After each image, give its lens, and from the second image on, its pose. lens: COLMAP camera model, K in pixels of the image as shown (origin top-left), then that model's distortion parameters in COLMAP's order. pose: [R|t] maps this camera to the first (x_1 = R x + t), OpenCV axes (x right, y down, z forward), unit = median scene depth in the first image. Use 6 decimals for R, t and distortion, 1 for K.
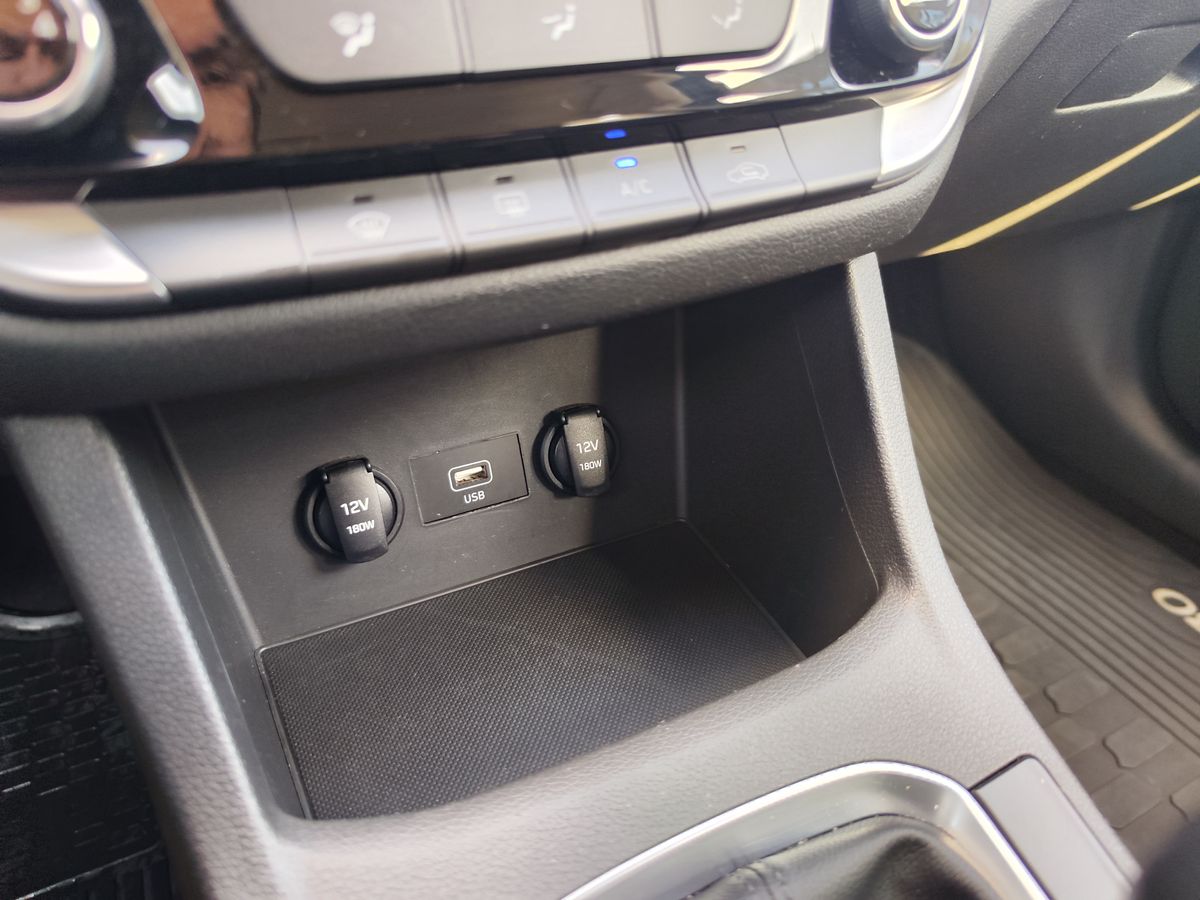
lens RADIAL K [[841.8, 0, 600.0], [0, 841.8, 450.0], [0, 0, 1]] dist [-0.003133, -0.007503]
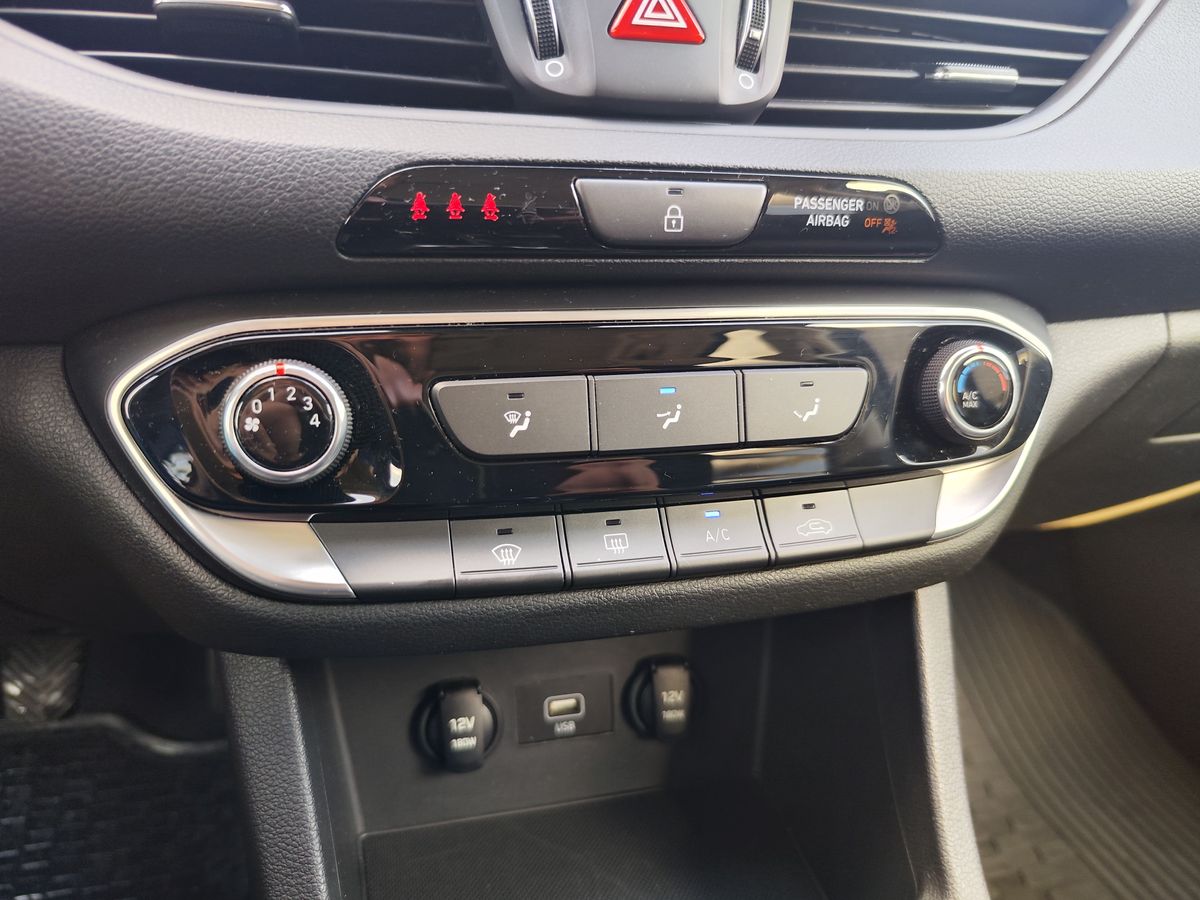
lens RADIAL K [[872.4, 0, 600.0], [0, 872.4, 450.0], [0, 0, 1]] dist [-0.048763, 0.045892]
pose [[0.979467, 0.117985, -0.163477, 0.044655], [-0.145661, 0.974755, -0.169223, -0.126244], [0.139385, 0.189561, 0.971925, -0.201605]]
